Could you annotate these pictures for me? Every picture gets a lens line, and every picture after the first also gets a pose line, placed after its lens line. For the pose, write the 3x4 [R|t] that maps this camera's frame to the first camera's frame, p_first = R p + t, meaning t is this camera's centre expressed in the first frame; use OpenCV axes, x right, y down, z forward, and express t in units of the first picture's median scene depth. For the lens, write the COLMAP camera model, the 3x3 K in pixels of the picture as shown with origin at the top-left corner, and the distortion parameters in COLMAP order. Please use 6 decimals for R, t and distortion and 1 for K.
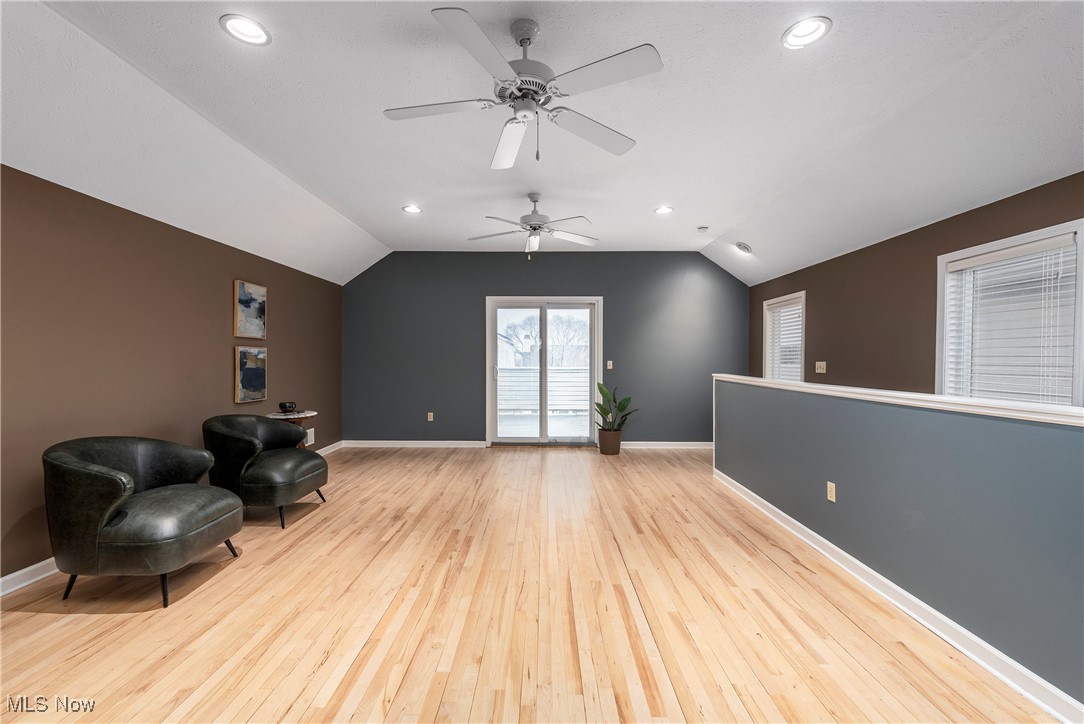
lens RADIAL K [[465.9, 0, 542.9], [0, 465.9, 359.5], [0, 0, 1]] dist [0.000946, 0.000127]
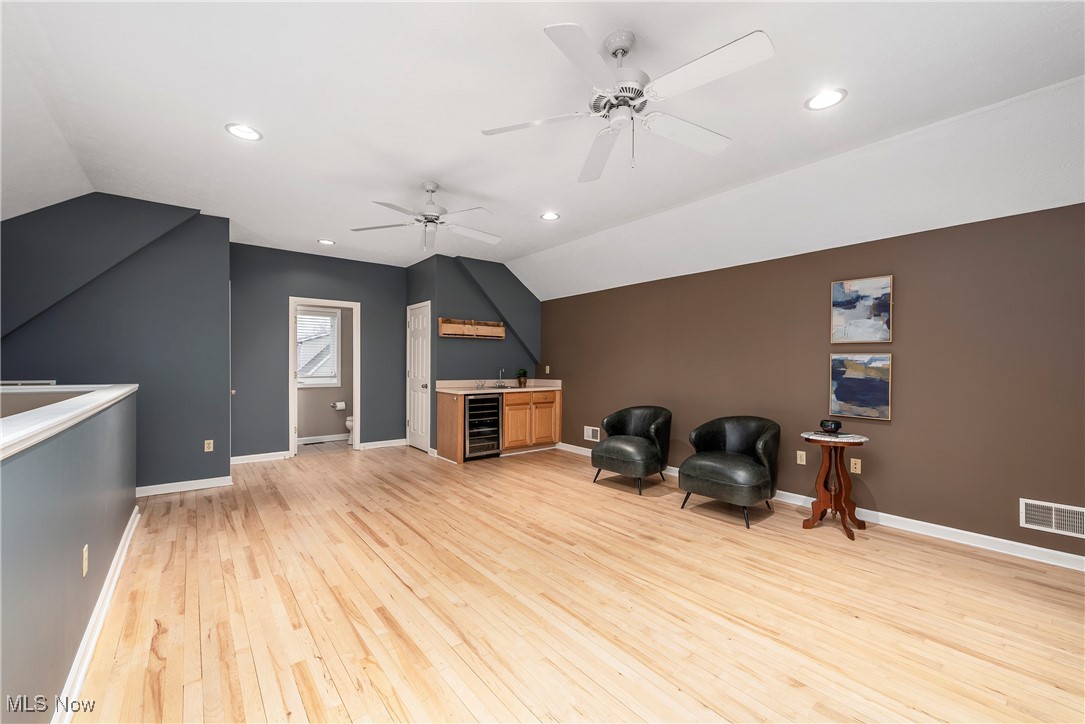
lens RADIAL K [[453.9, 0, 543.8], [0, 453.9, 366.5], [0, 0, 1]] dist [-0.001461, -0.000336]
pose [[-0.790656, -0.001377, -0.612259, 0.364463], [-0.007166, 0.999950, 0.007004, -0.005654], [0.612219, 0.009925, -0.790626, 1.418919]]
